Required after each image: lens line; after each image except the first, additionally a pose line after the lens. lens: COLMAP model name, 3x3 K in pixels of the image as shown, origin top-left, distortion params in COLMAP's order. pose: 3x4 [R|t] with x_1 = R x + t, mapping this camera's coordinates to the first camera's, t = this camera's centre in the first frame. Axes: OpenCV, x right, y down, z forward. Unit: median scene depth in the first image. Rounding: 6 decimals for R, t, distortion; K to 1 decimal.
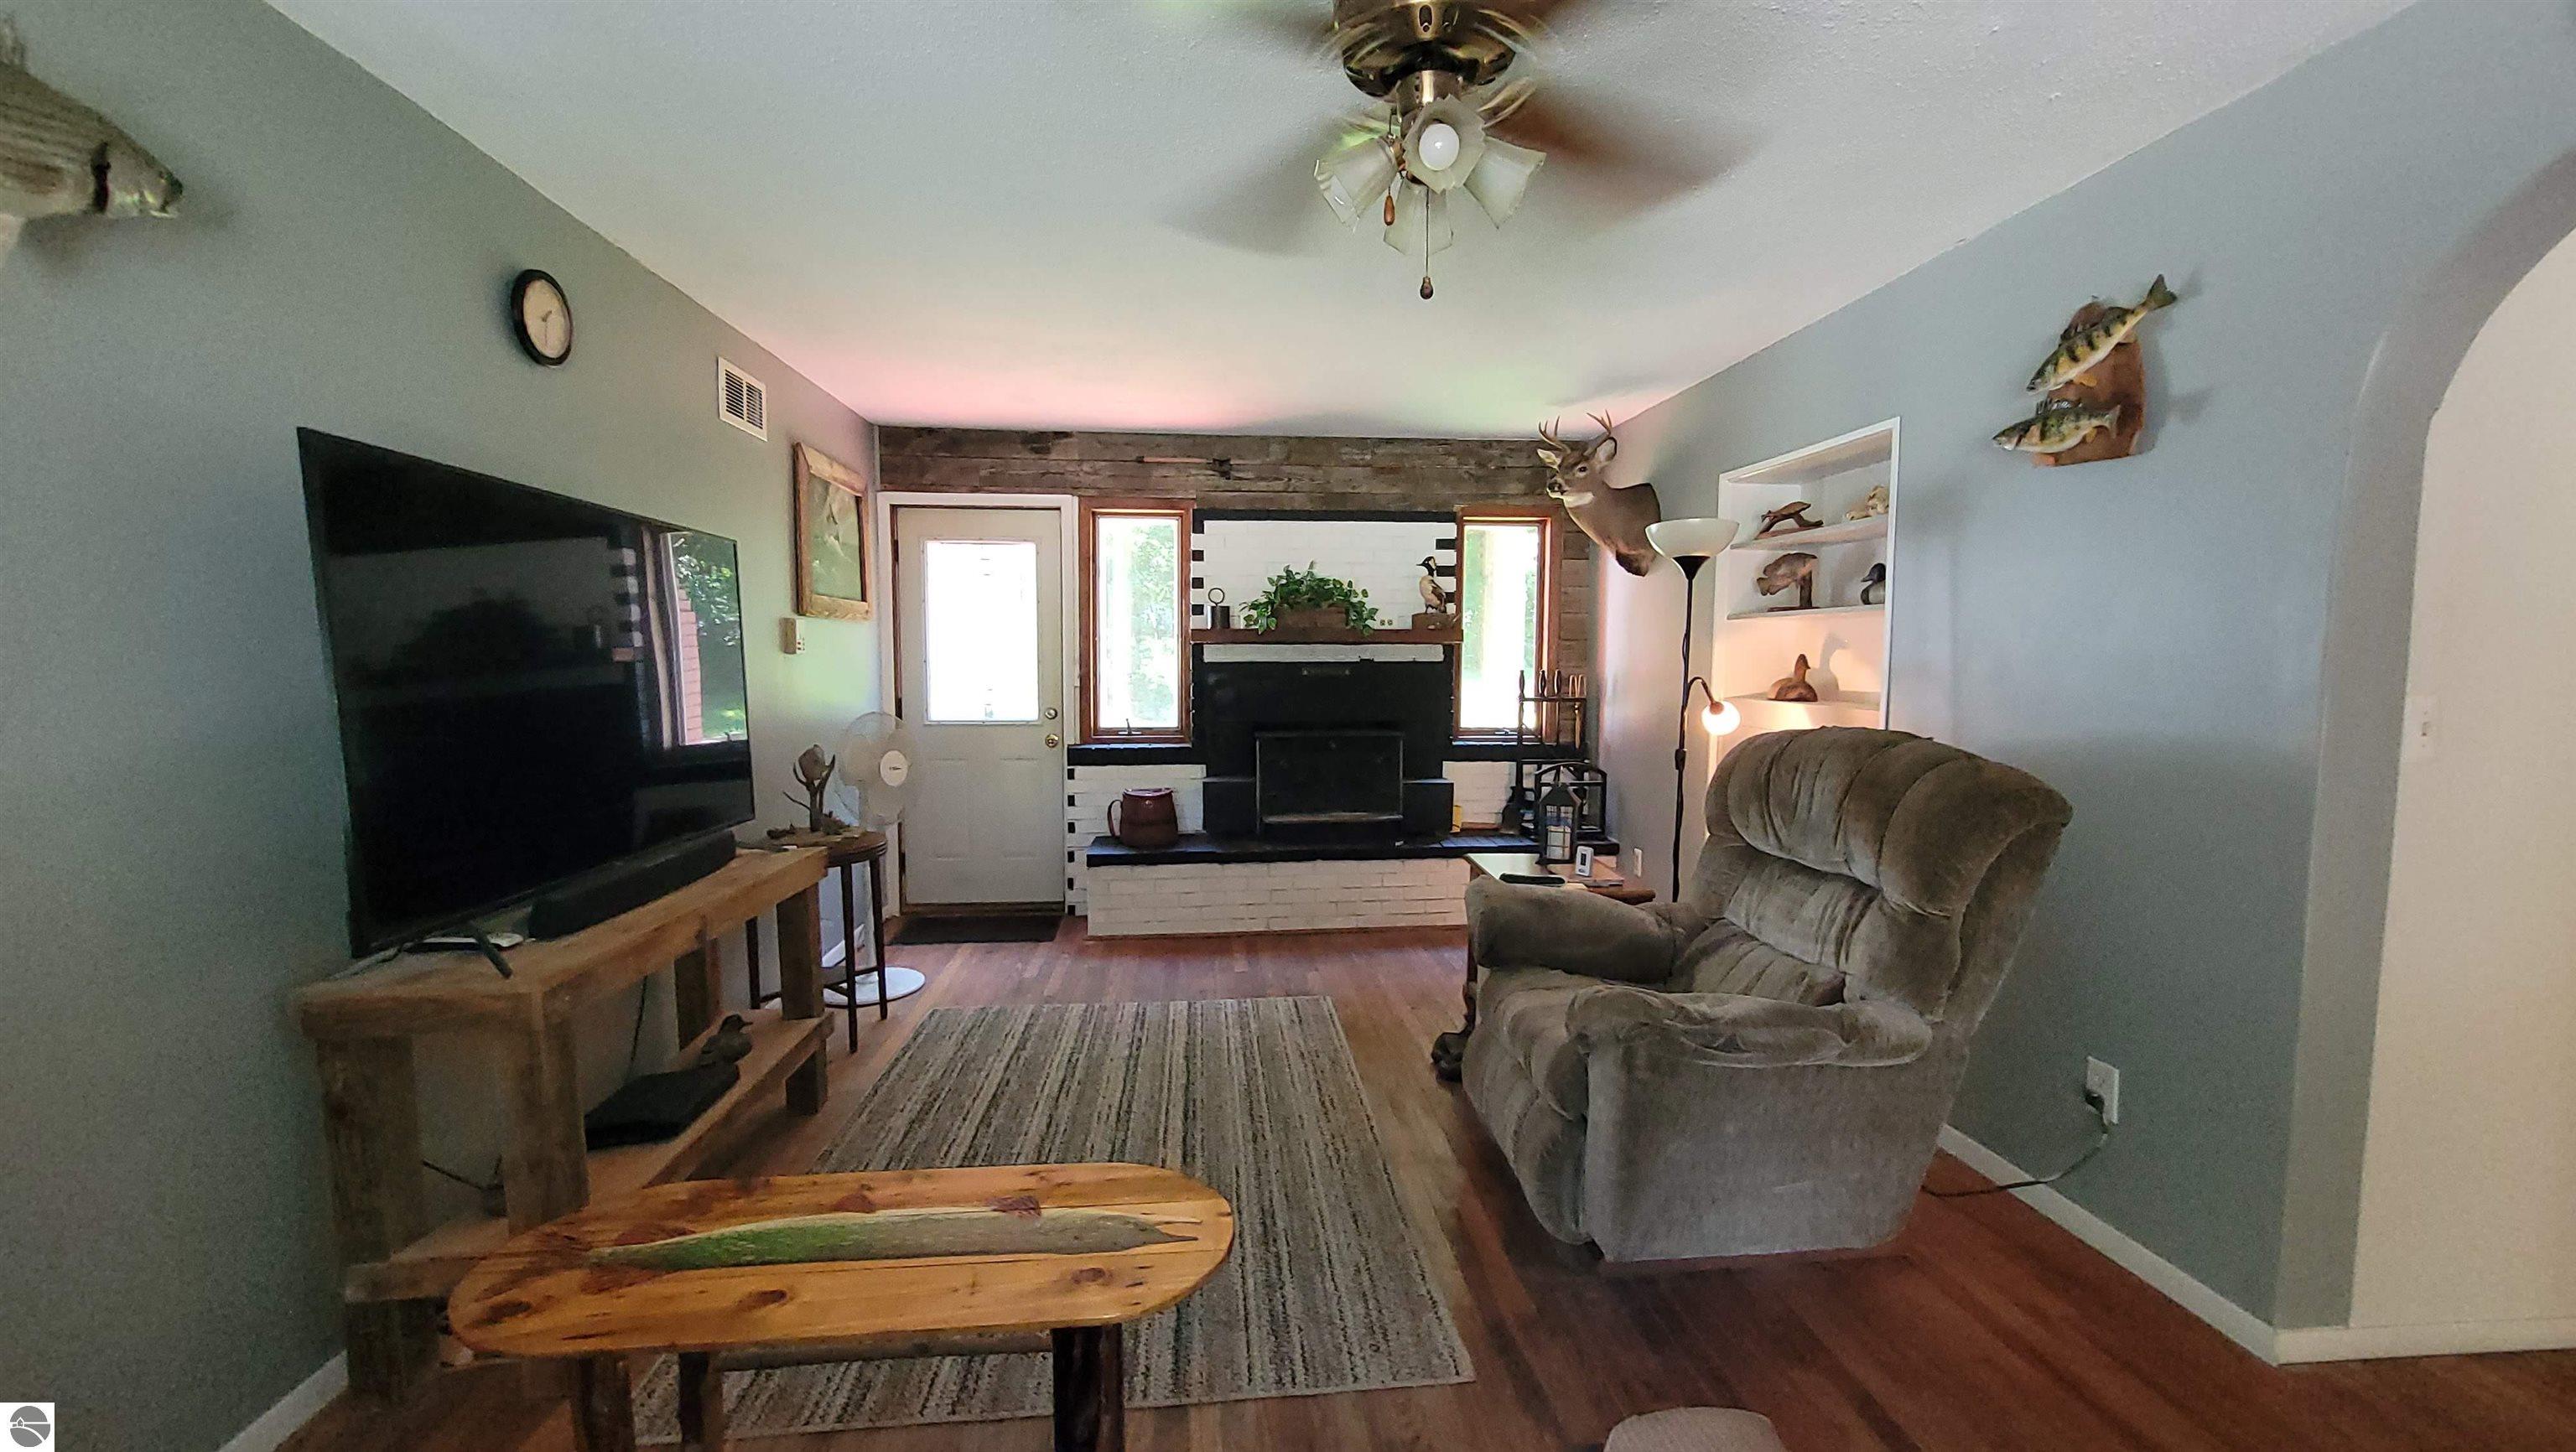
lens RADIAL K [[1018.5, 0, 1293.4], [0, 1018.5, 724.6], [0, 0, 1]] dist [0.008523, -0.001086]
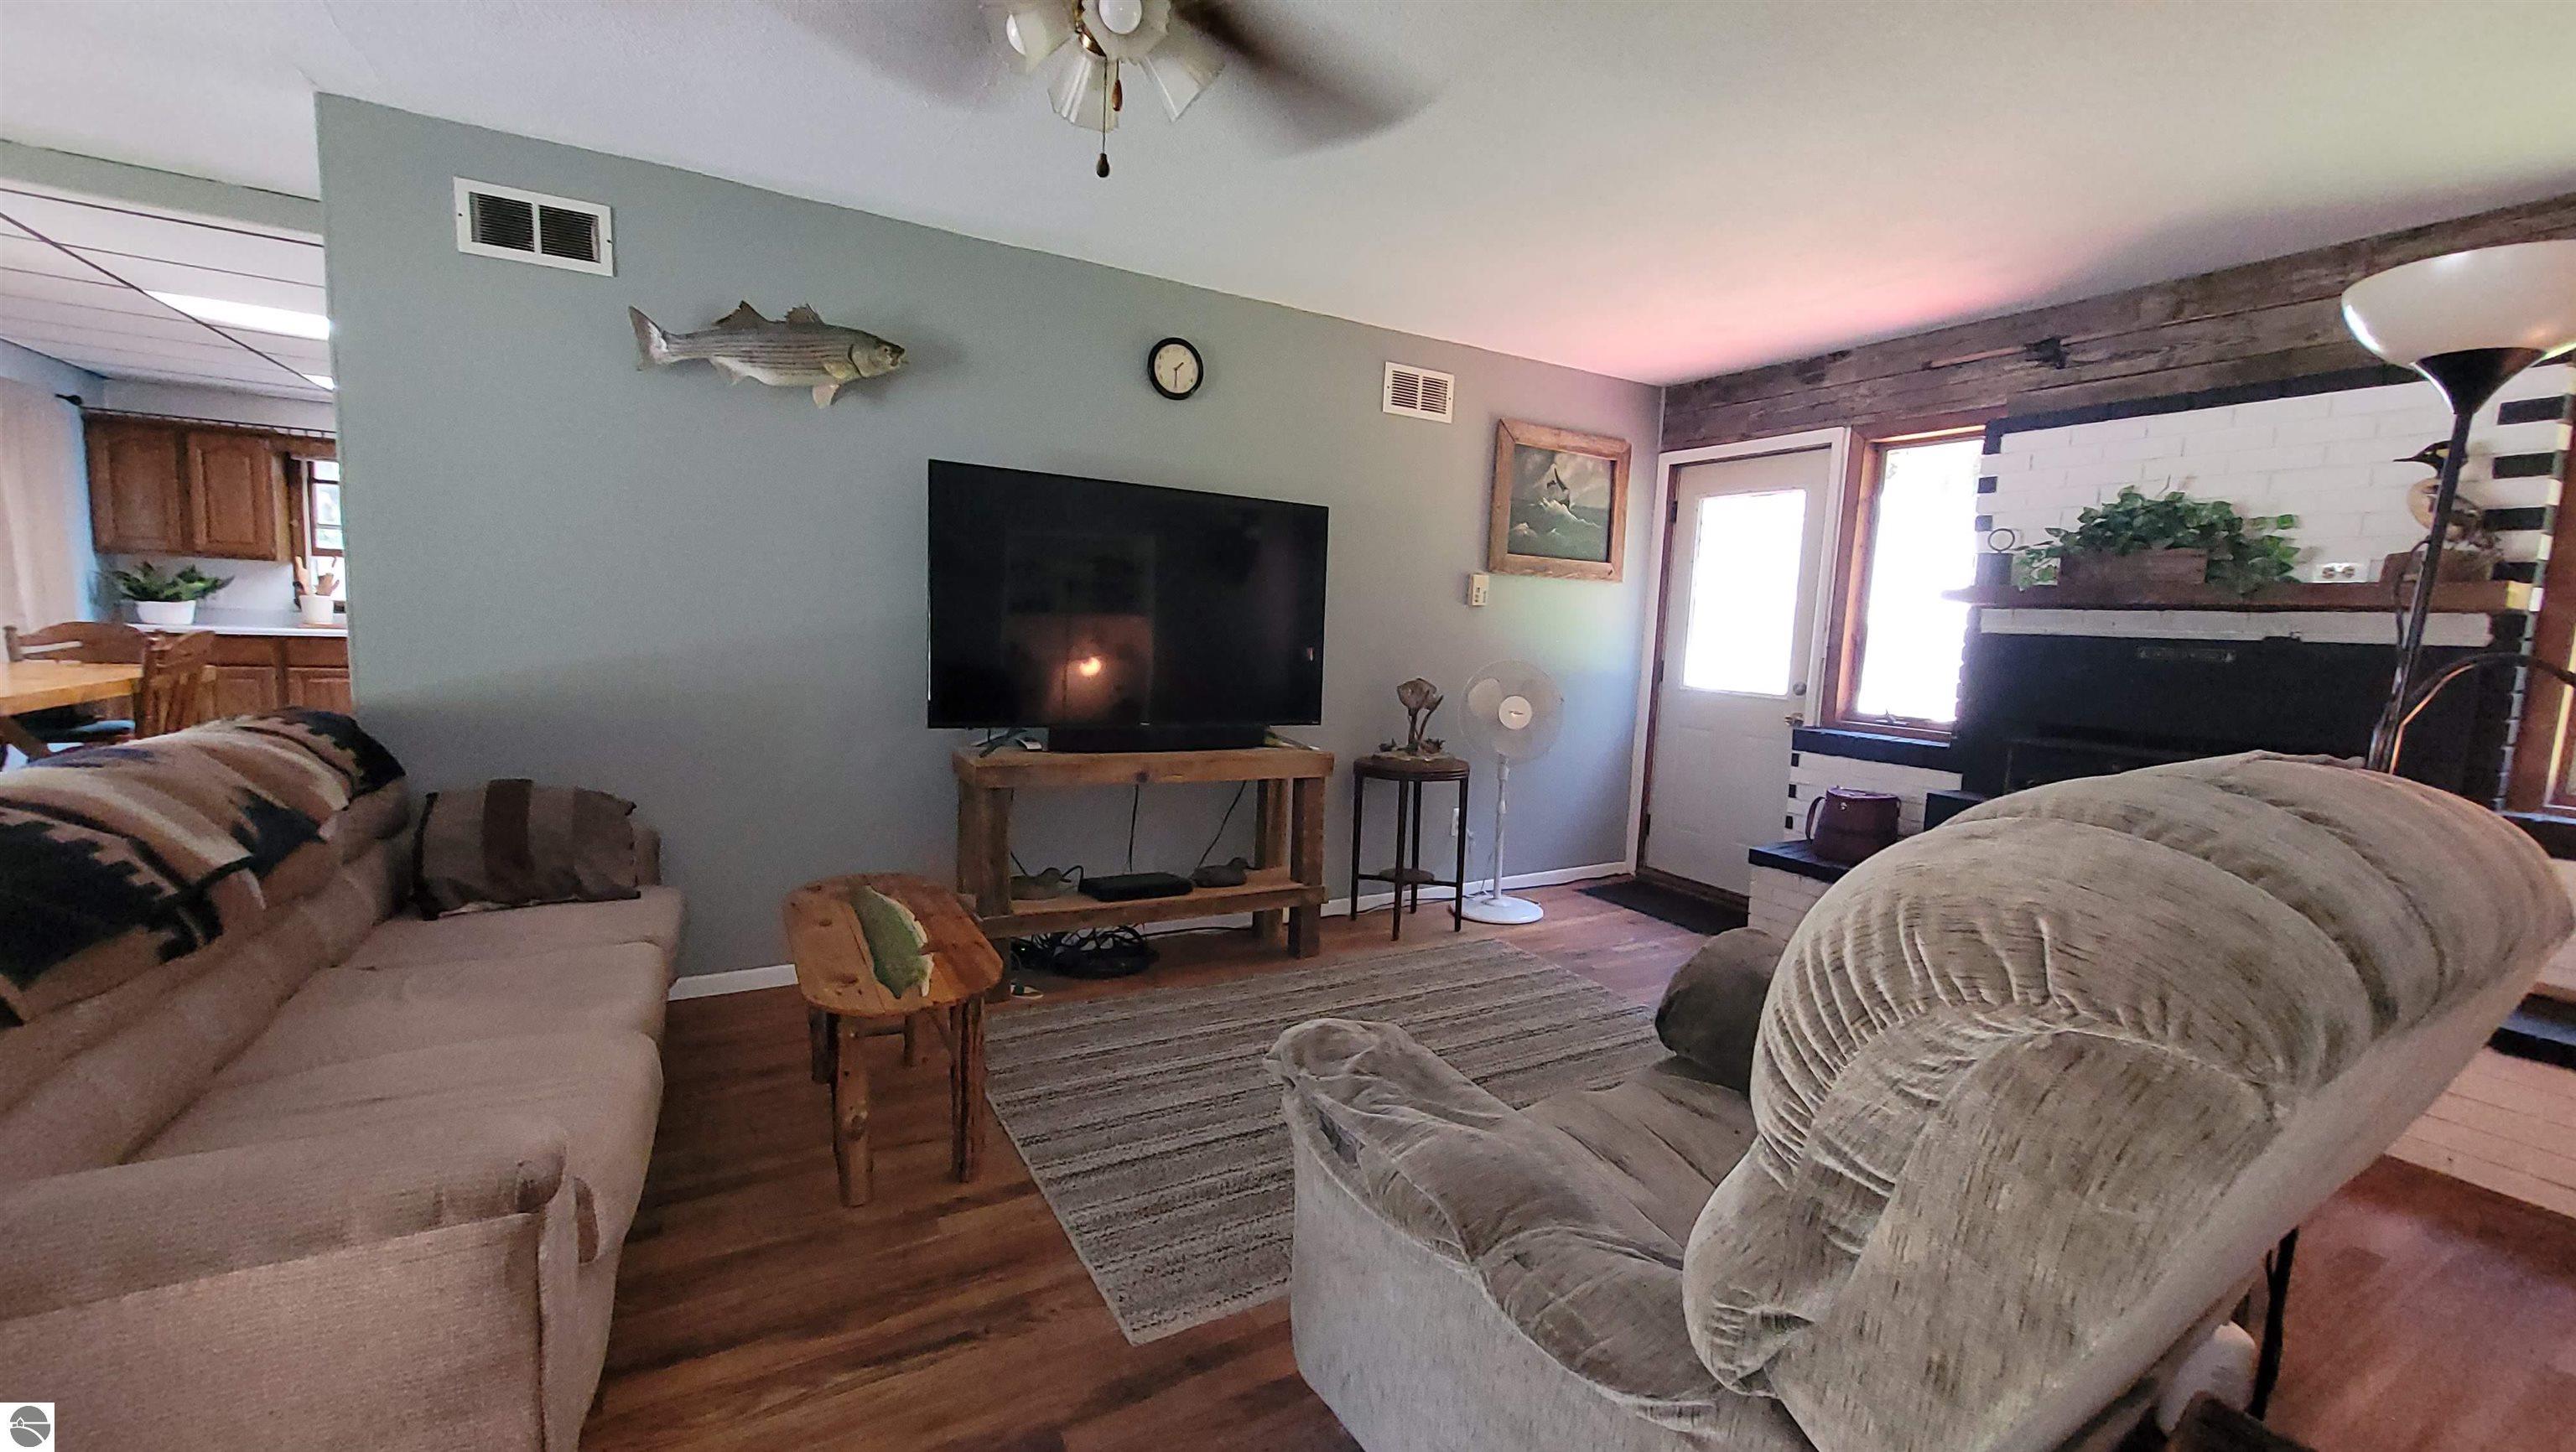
lens RADIAL K [[1018.5, 0, 1299.7], [0, 1018.5, 727.7], [0, 0, 1]] dist [0.008523, -0.001086]
pose [[0.414055, 0.113777, -0.903113, 0.380708], [-0.106490, 0.991399, 0.076077, 0.000909], [0.904001, 0.064673, 0.422610, 0.268373]]
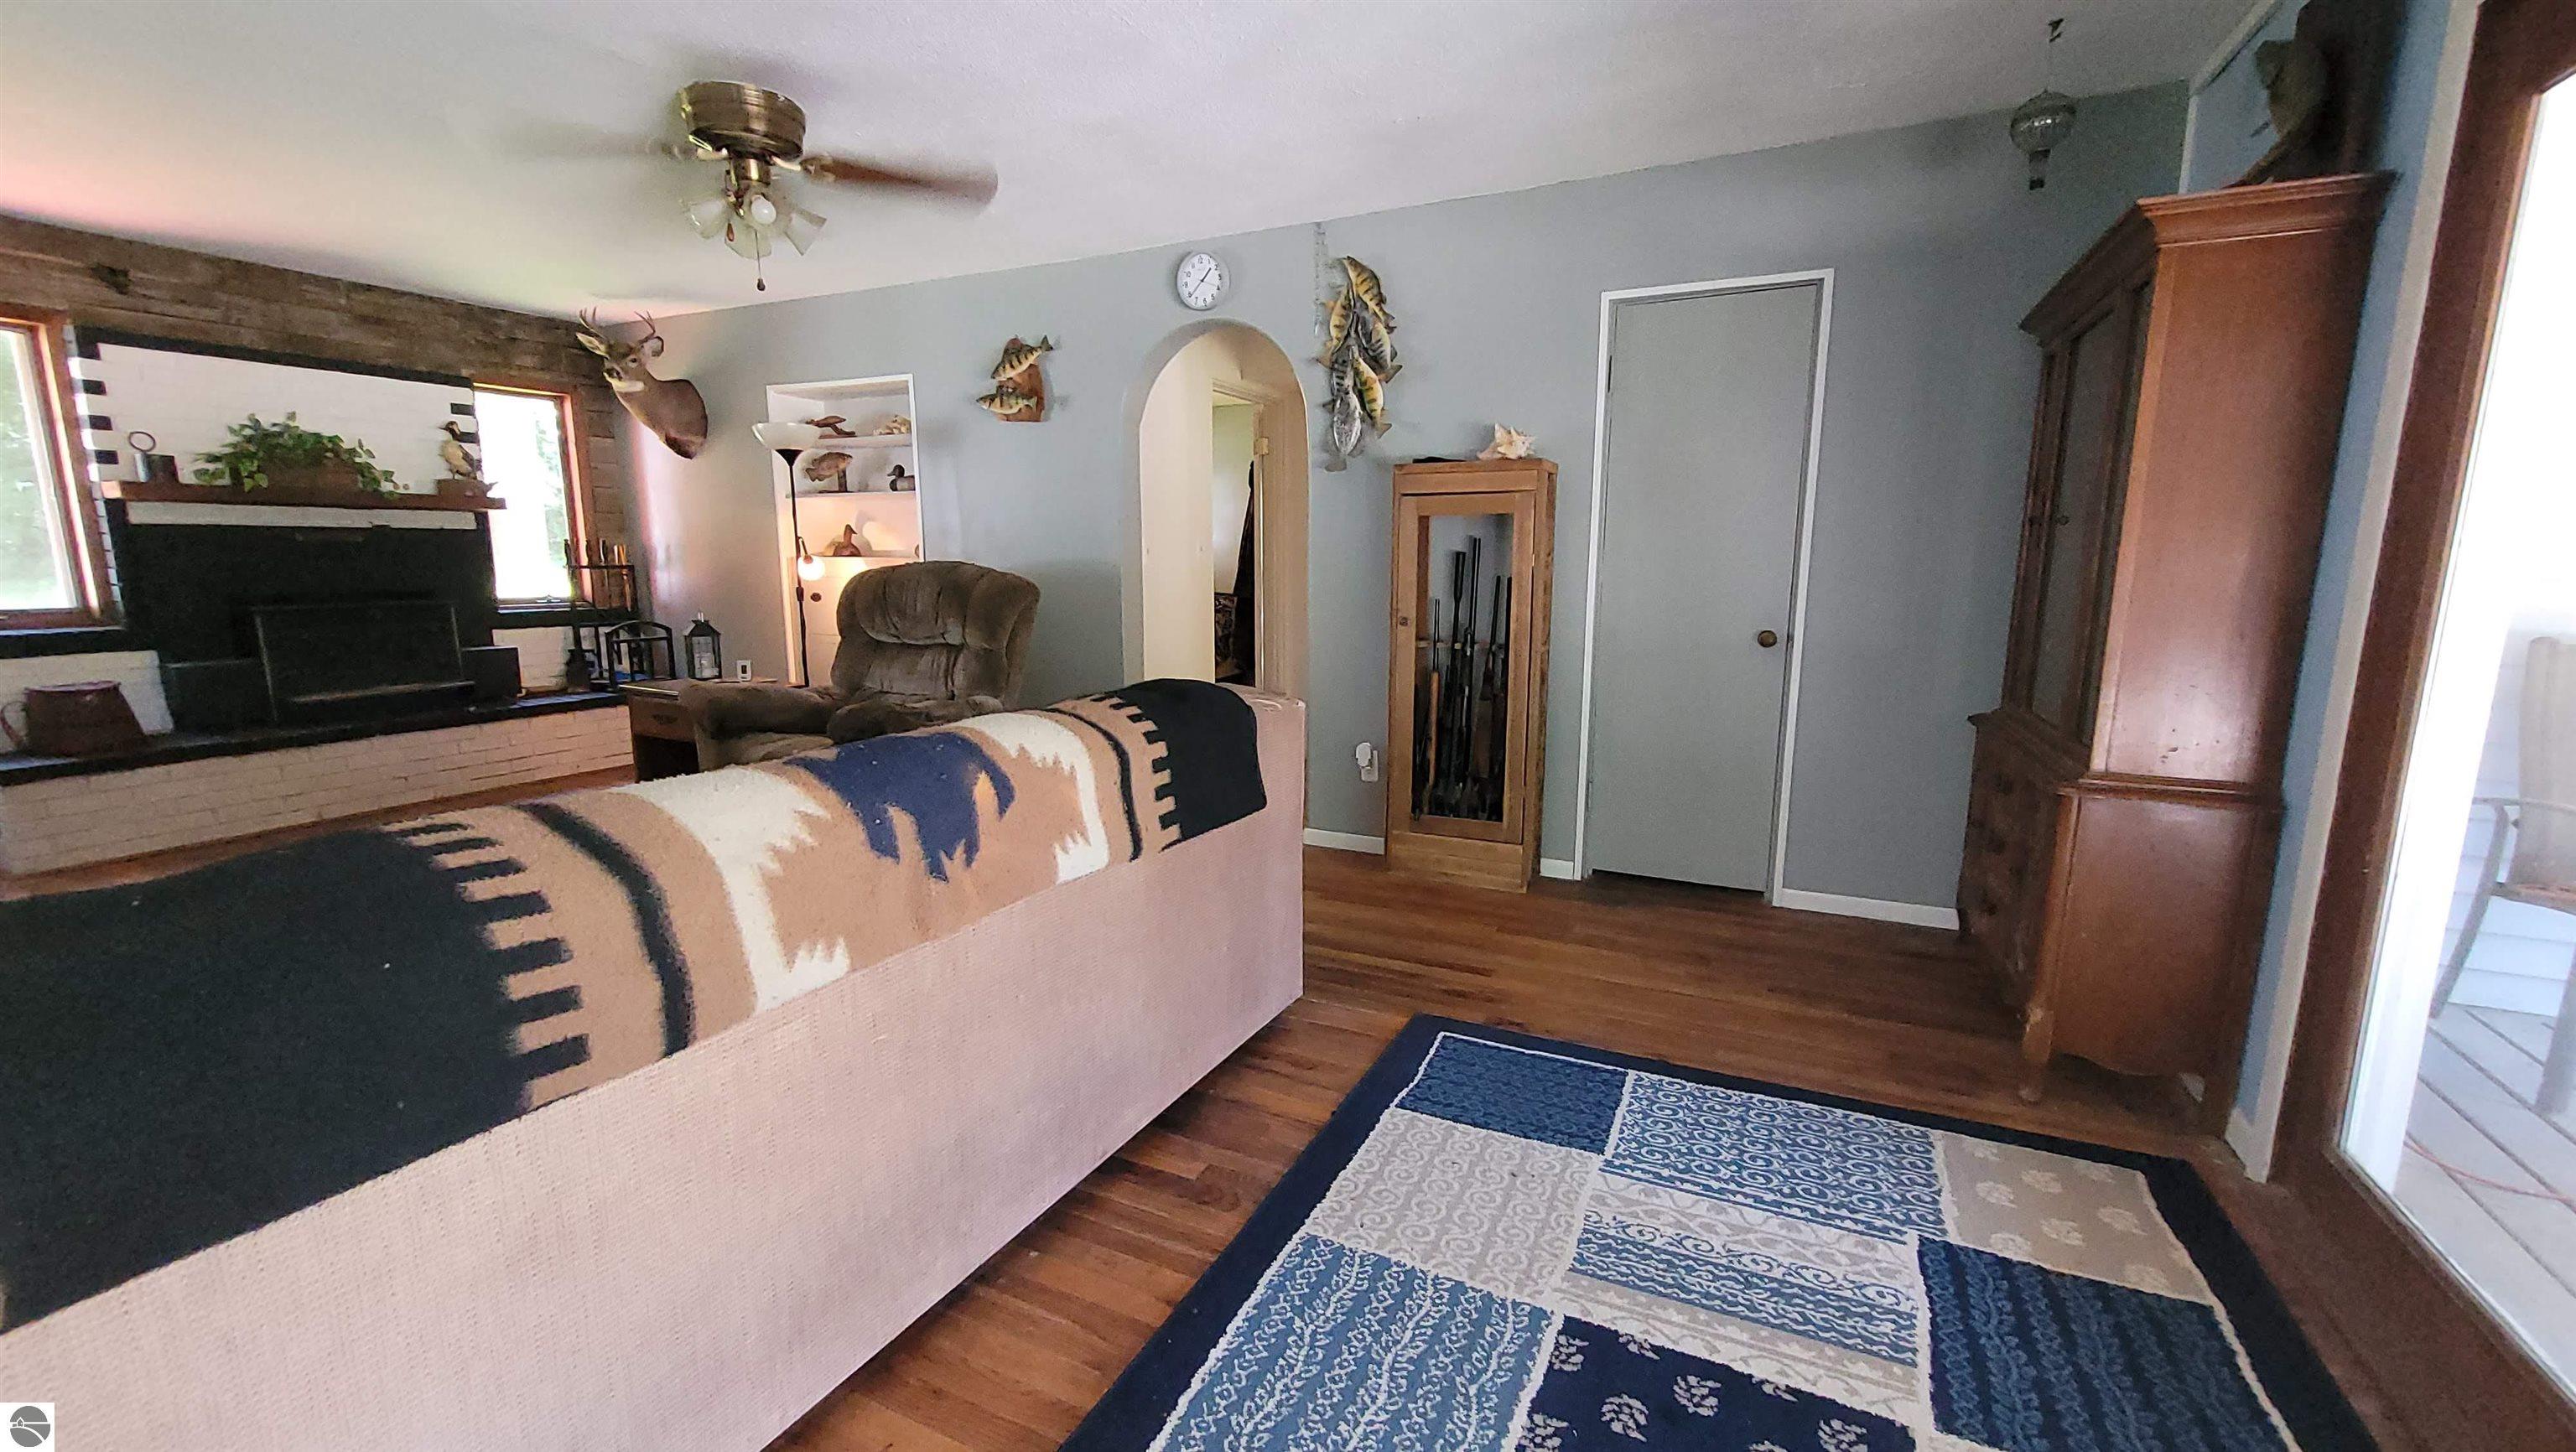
lens RADIAL K [[1018.5, 0, 1287.3], [0, 1018.5, 731.3], [0, 0, 1]] dist [0.008523, -0.001086]
pose [[0.530561, -0.147074, 0.834790, -0.313227], [0.056330, 0.988773, 0.138402, 0.041820], [-0.845773, -0.026407, 0.532889, -0.228281]]
